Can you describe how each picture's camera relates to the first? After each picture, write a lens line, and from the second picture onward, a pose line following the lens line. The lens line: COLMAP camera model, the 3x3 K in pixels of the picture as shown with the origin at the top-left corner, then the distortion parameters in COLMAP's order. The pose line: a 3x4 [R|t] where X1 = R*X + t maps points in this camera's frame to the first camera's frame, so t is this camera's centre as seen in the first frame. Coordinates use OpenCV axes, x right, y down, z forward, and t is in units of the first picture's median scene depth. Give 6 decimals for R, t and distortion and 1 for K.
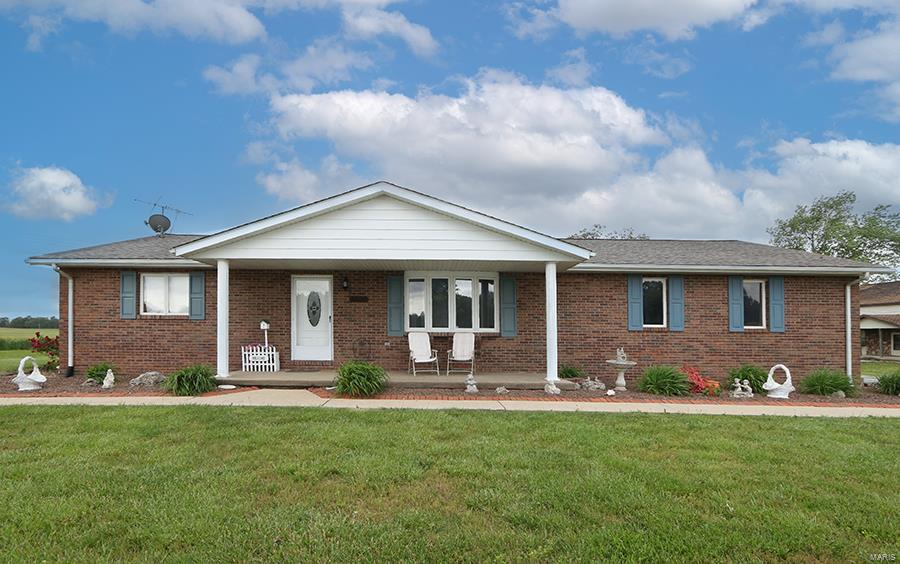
lens RADIAL K [[443.4, 0, 437.1], [0, 443.4, 314.8], [0, 0, 1]] dist [-0.006424, -0.000418]
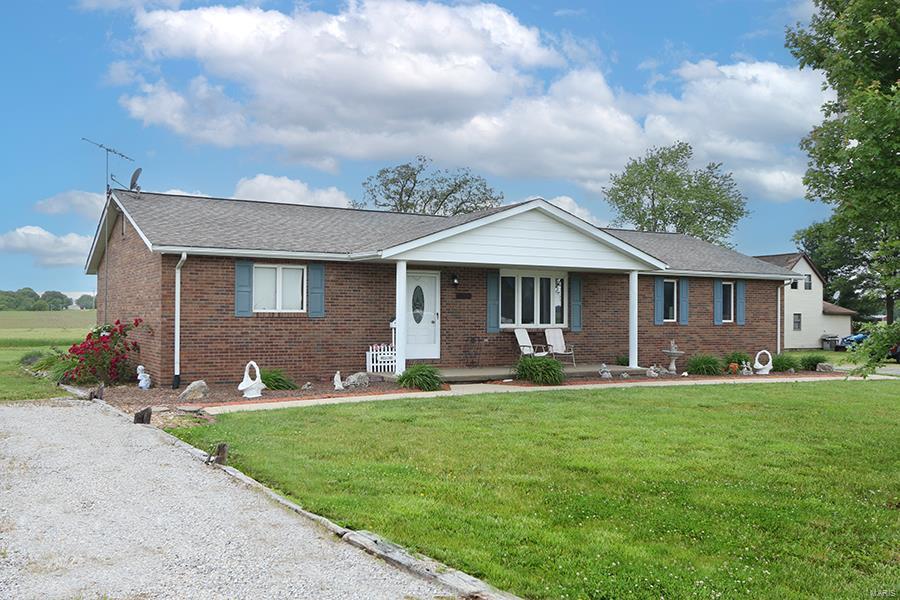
lens RADIAL K [[926.3, 0, 450.0], [0, 926.3, 300.0], [0, 0, 1]] dist [0.050357, 0.000058]
pose [[0.832051, 0.005251, 0.554674, -1.360127], [-0.023620, 0.999384, 0.025970, -0.079628], [-0.554196, -0.034710, 0.831662, -0.714004]]
